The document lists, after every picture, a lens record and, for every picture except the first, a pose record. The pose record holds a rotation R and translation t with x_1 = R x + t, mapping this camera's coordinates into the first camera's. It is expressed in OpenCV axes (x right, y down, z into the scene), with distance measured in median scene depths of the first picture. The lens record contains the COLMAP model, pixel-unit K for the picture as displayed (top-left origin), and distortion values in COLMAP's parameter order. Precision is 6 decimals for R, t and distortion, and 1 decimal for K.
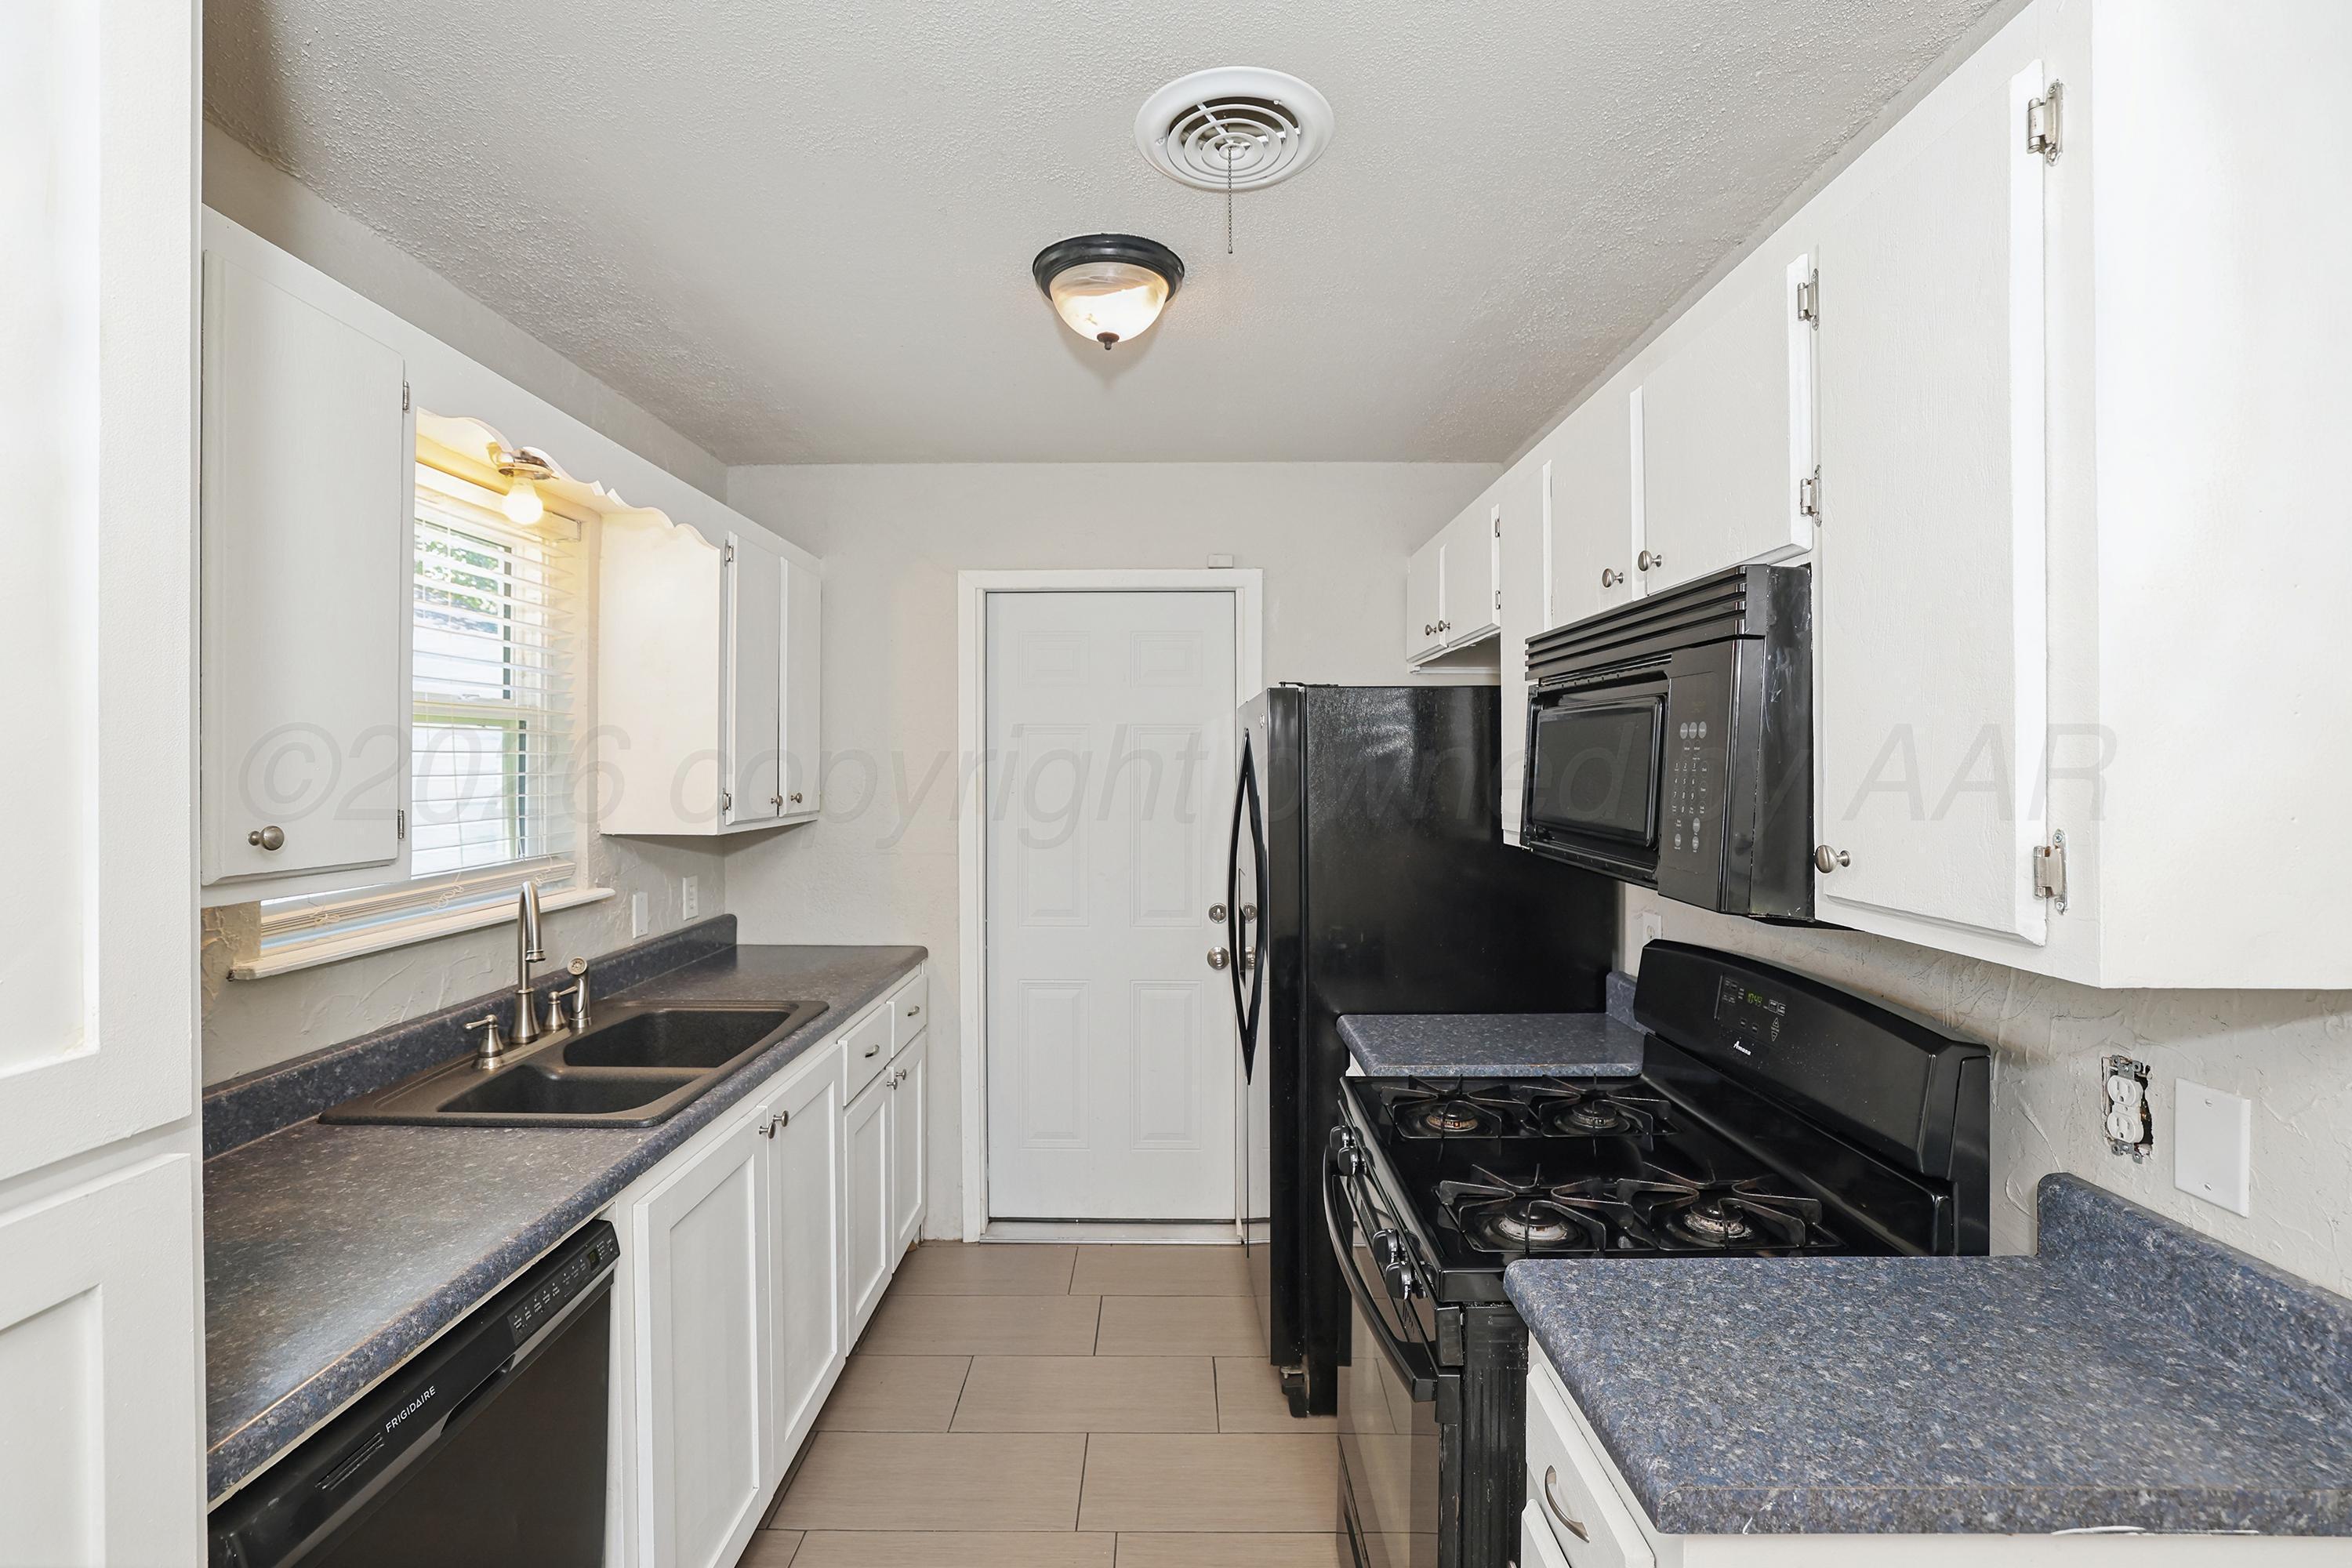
lens RADIAL K [[1054.4, 0, 1170.5], [0, 1054.4, 750.0], [0, 0, 1]] dist [-0.038126, 0.011359]
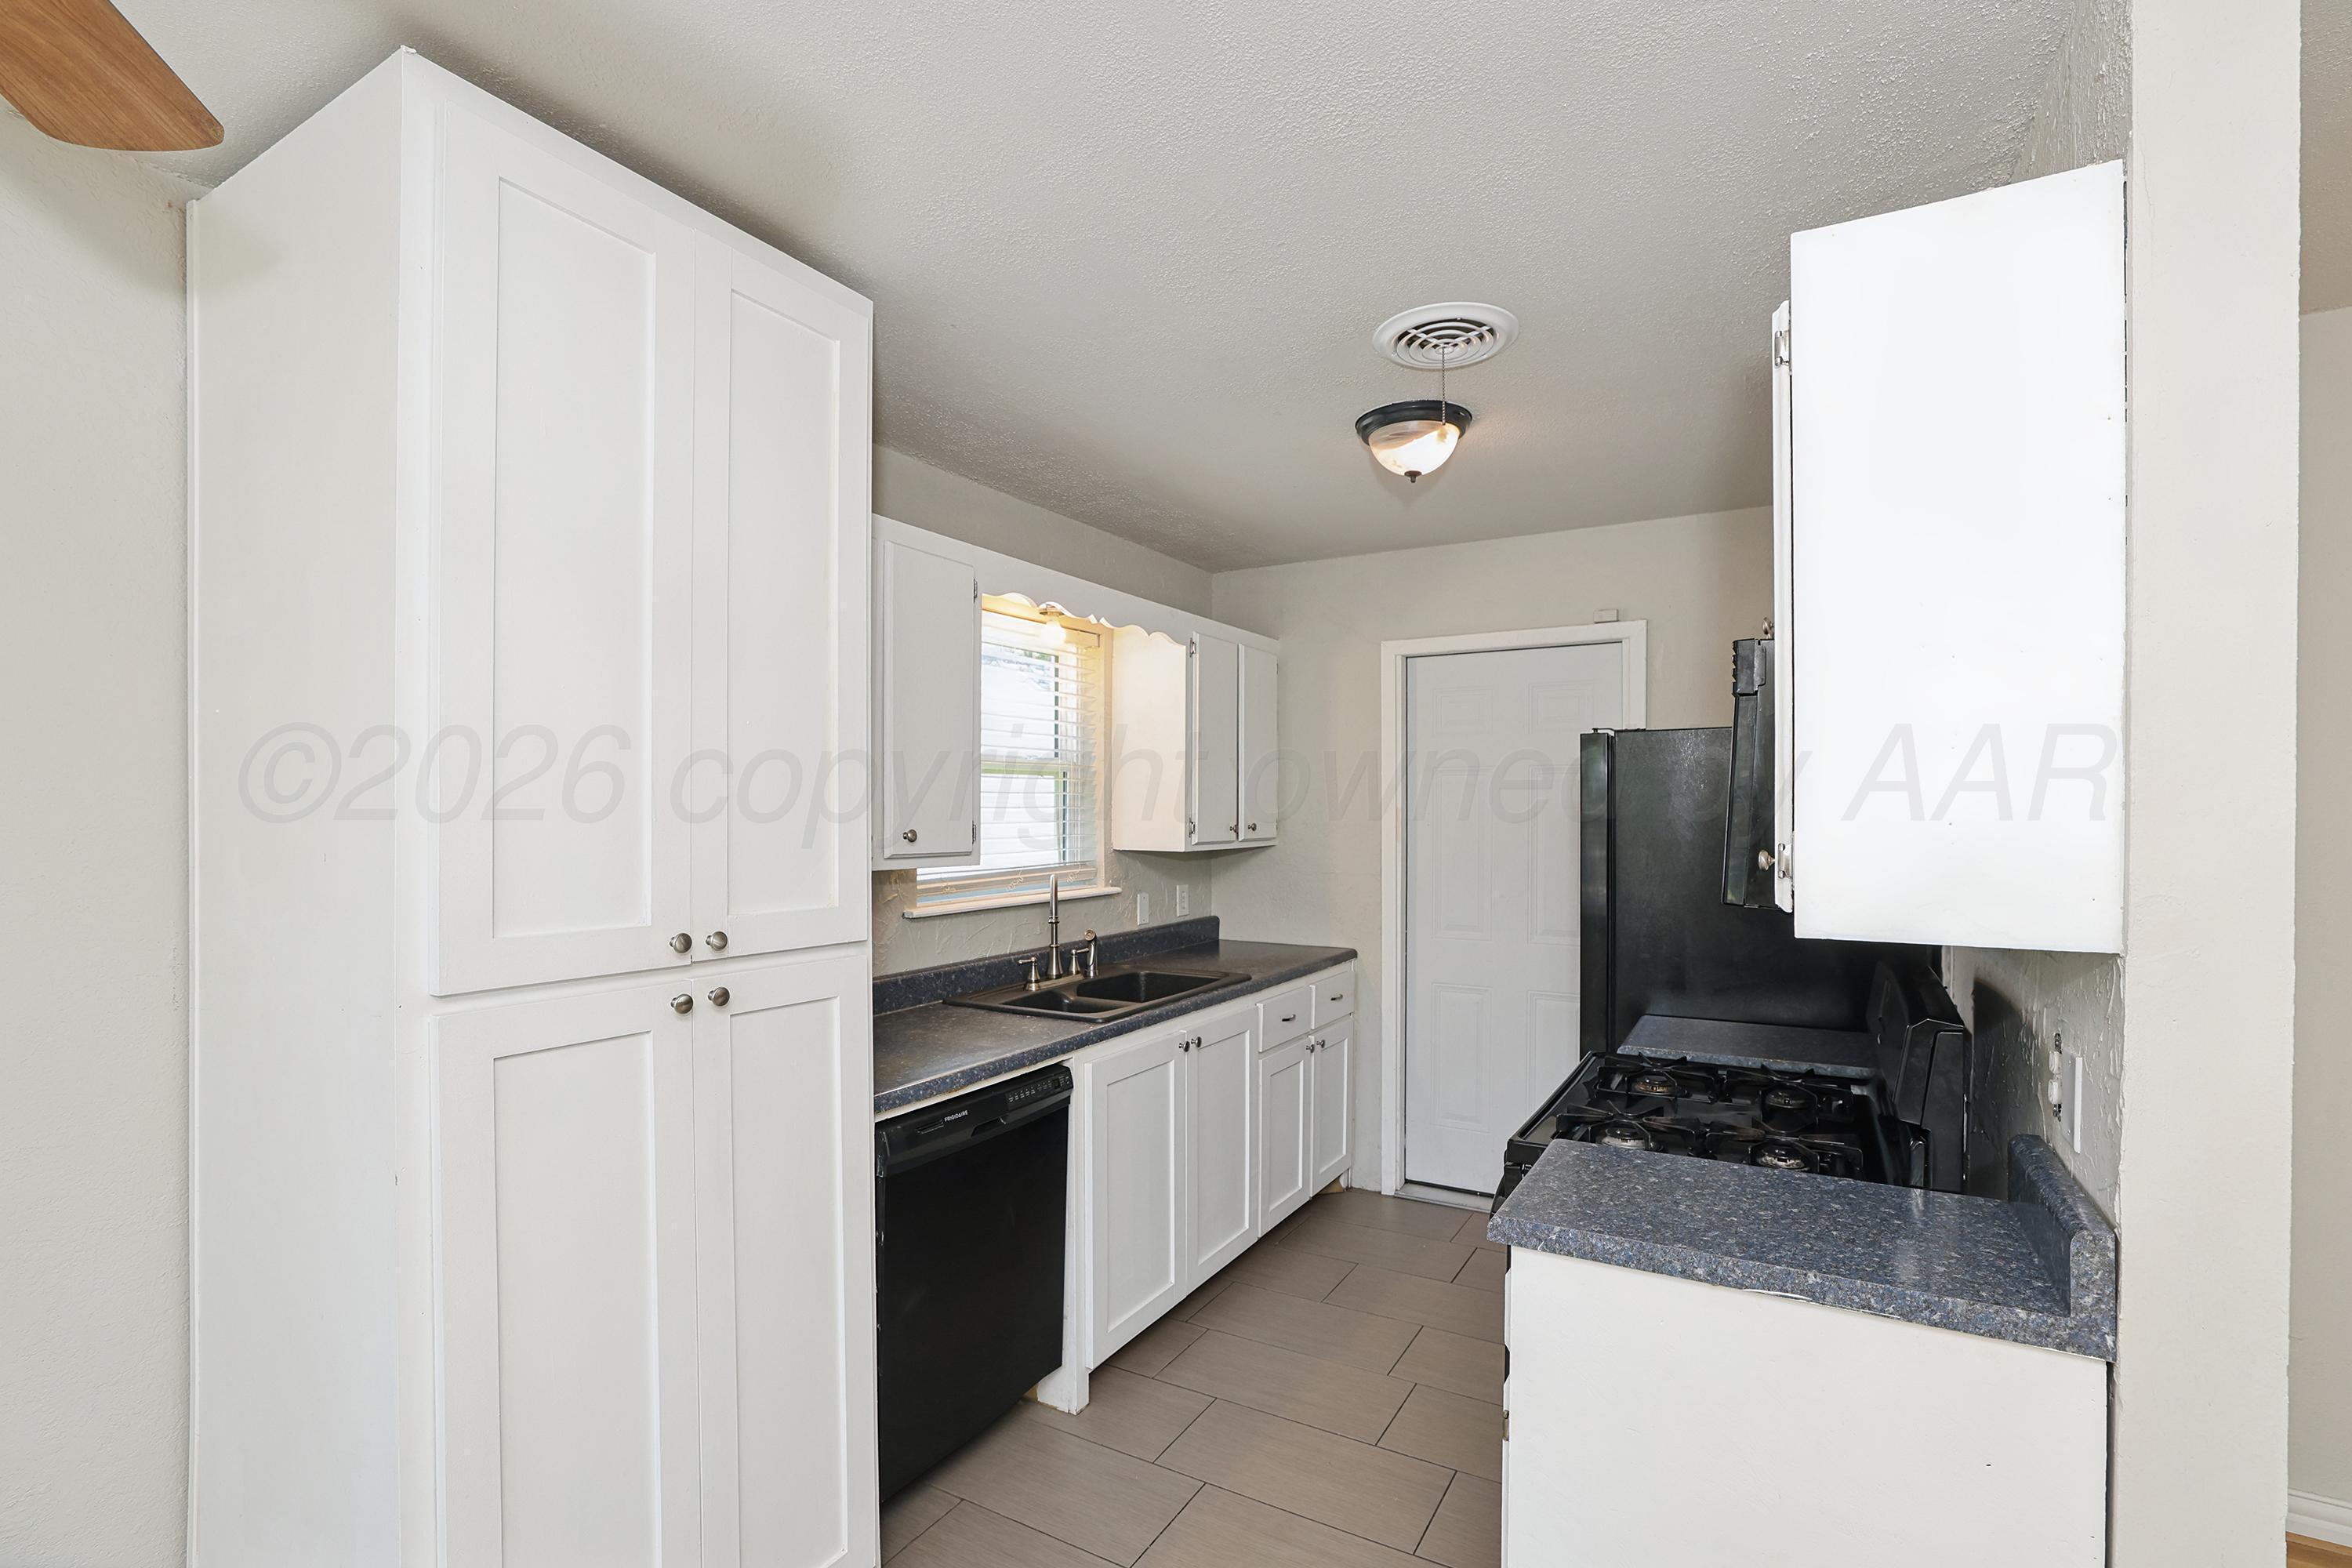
lens RADIAL K [[1062.5, 0, 1176.0], [0, 1062.5, 784.0], [0, 0, 1]] dist [-0.041256, 0.000313]
pose [[0.864540, -0.011007, -0.502444, 0.328360], [0.007110, 0.999928, -0.009672, 0.006102], [0.502514, 0.004790, 0.864556, -0.278075]]
